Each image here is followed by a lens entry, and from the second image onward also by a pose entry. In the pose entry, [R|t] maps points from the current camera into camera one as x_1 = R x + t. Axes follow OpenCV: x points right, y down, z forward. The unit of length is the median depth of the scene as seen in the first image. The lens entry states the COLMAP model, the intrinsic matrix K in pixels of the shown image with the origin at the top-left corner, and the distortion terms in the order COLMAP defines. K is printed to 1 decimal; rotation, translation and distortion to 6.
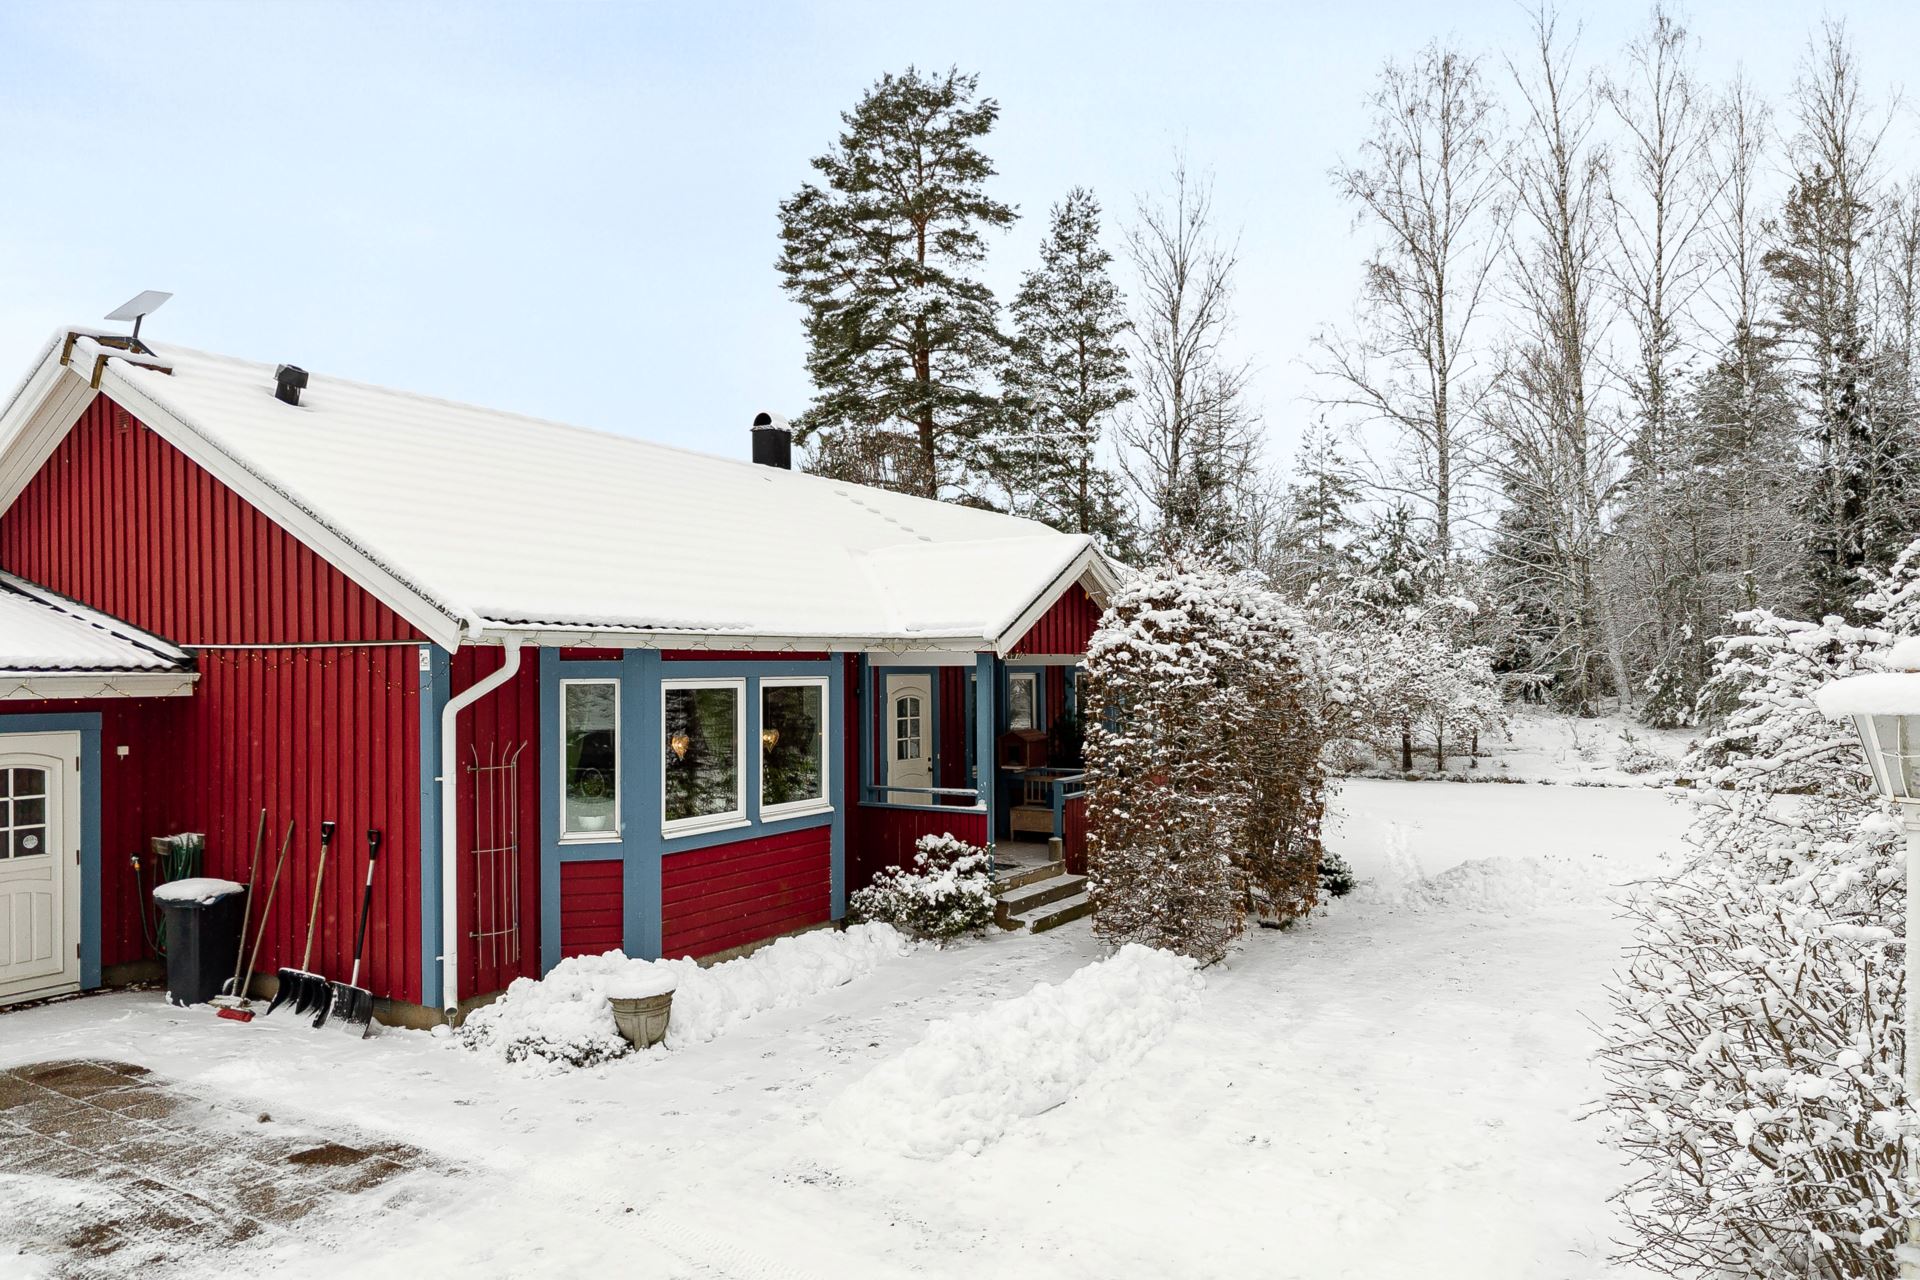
lens RADIAL K [[1288.3, 0, 958.2], [0, 1288.3, 687.2], [0, 0, 1]] dist [0.004515, -0.003816]
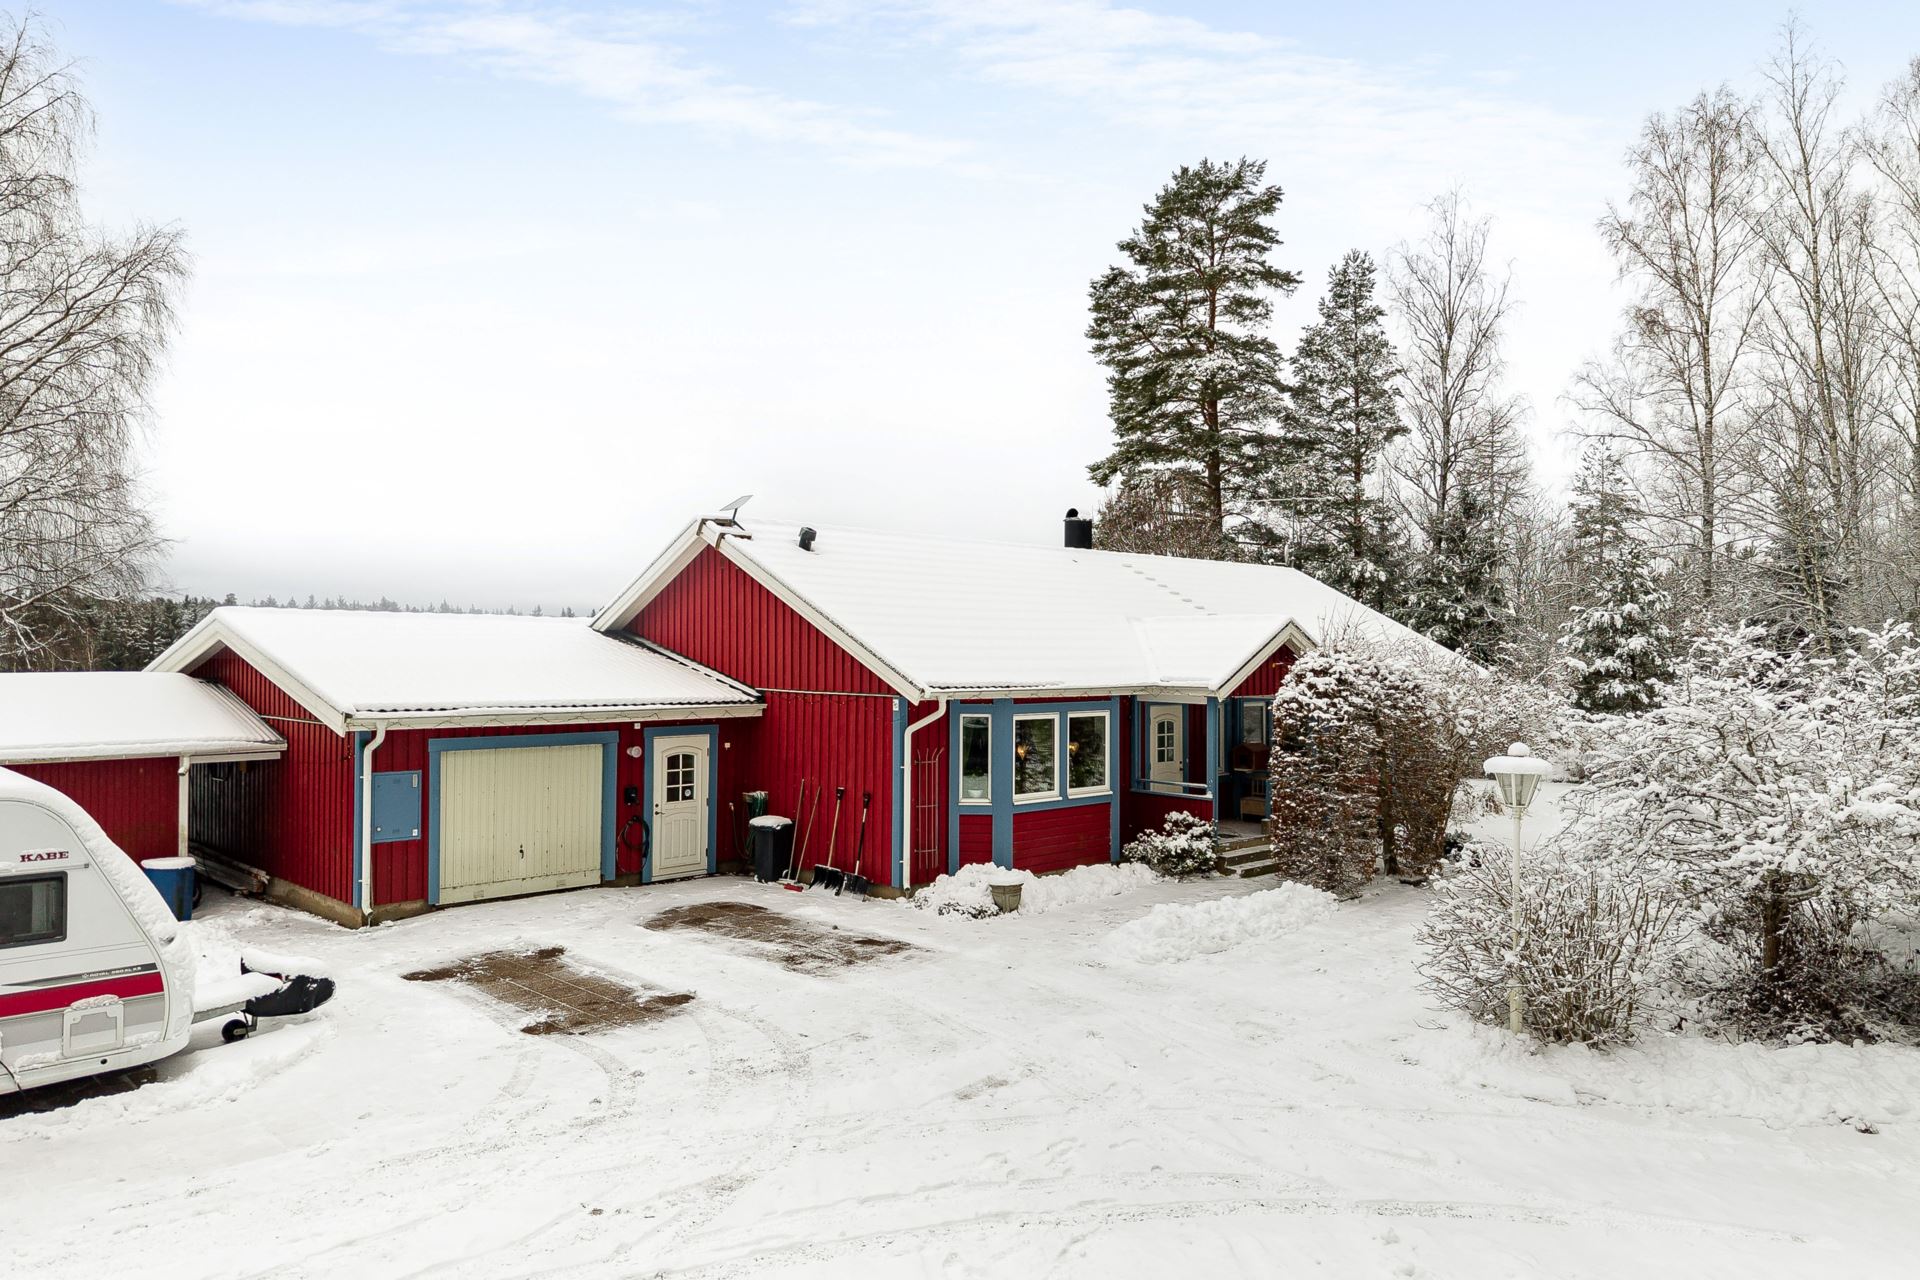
lens RADIAL K [[1317.2, 0, 952.0], [0, 1317.2, 670.6], [0, 0, 1]] dist [0.107881, -0.200364]
pose [[0.971967, 0.018282, -0.234405, 0.094708], [-0.017718, 0.999833, 0.004515, -0.063697], [0.234448, -0.000235, 0.972129, -0.674907]]
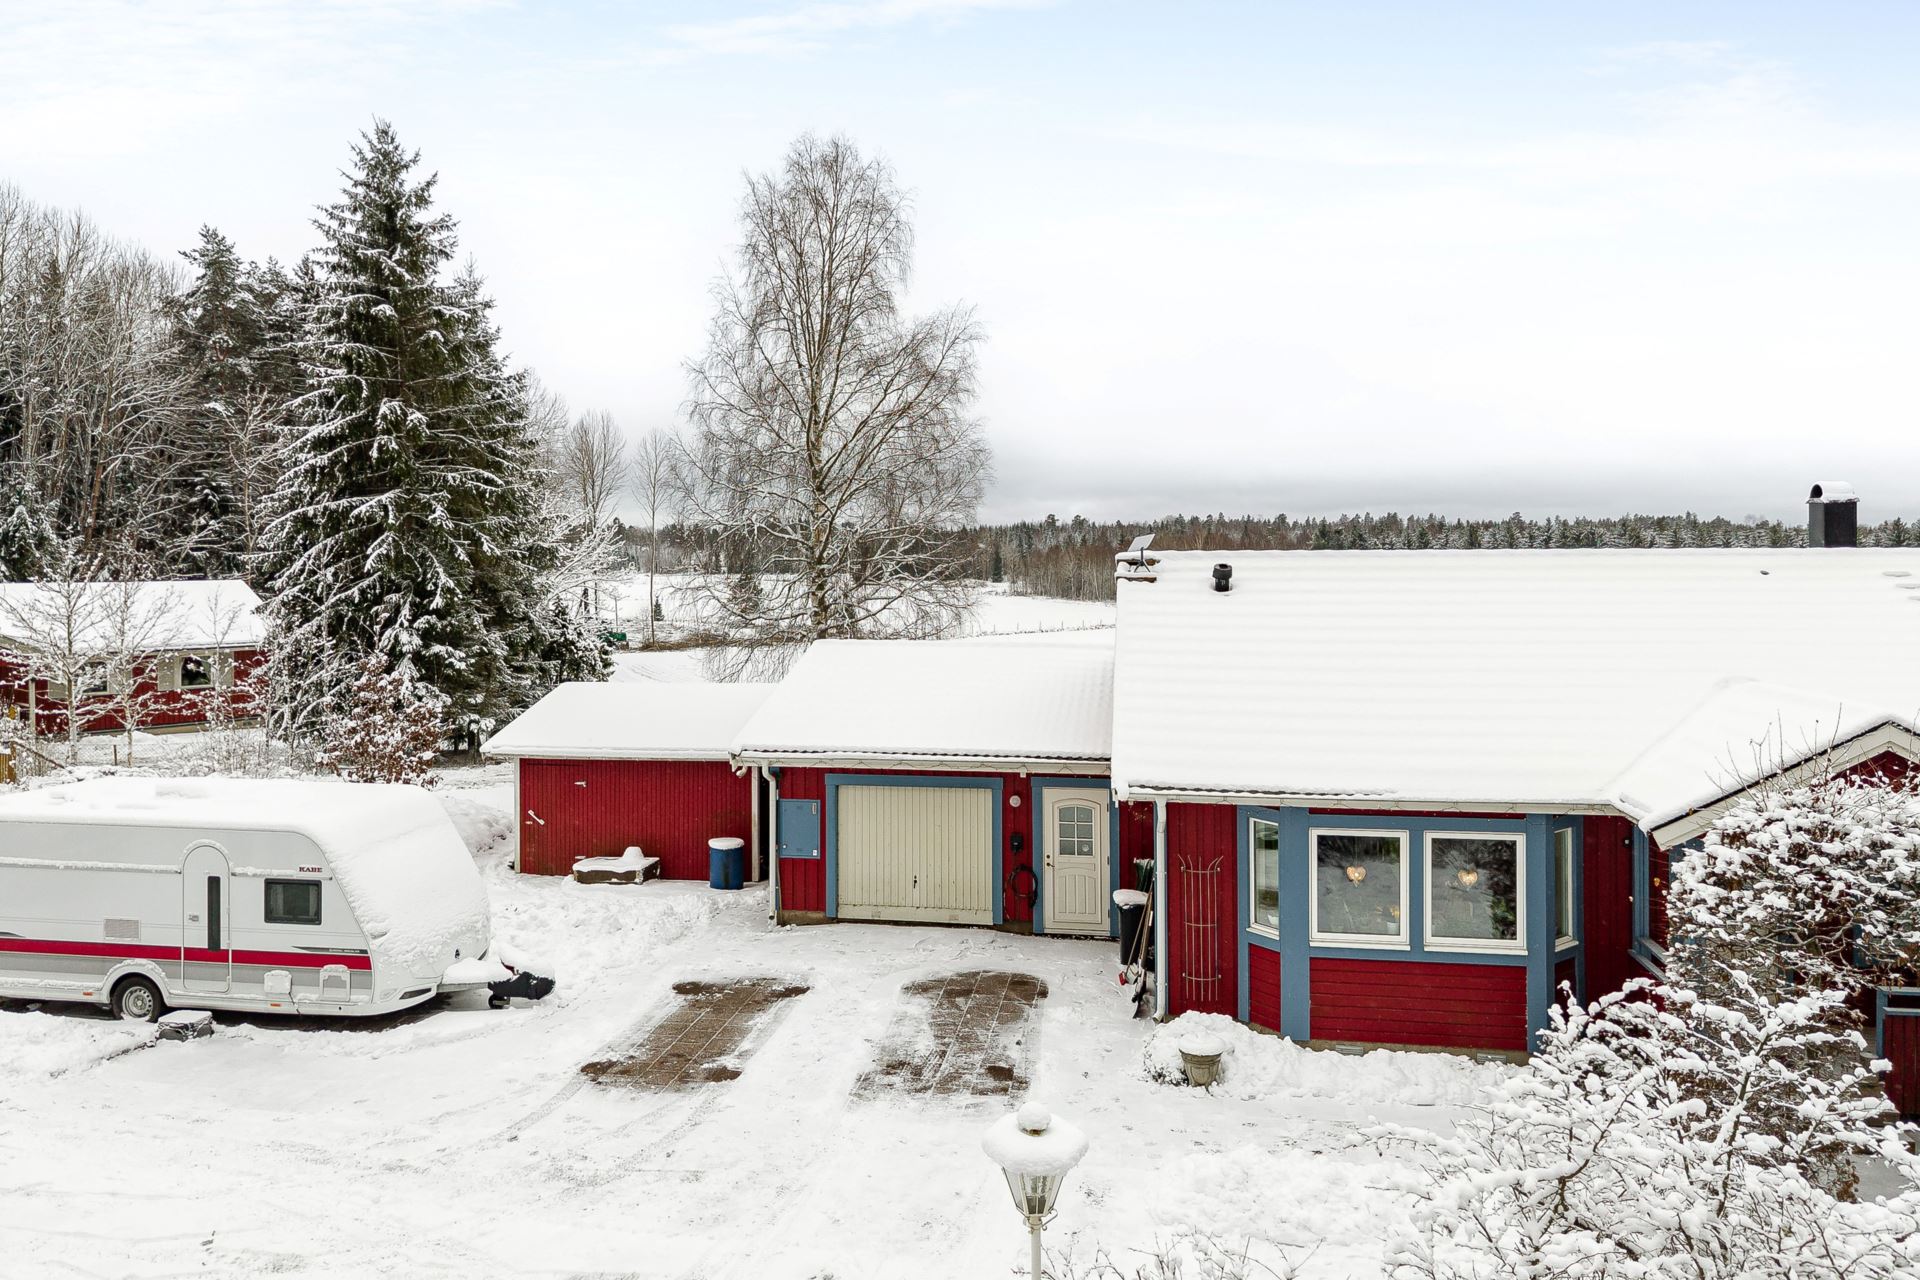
lens RADIAL K [[1331.6, 0, 957.9], [0, 1331.6, 547.5], [0, 0, 1]] dist [0.004167, 0.006992]
pose [[0.370395, 0.008731, -0.928833, 0.808533], [-0.008671, 0.999945, 0.005941, -0.265096], [0.928834, 0.005853, 0.370450, 0.109283]]
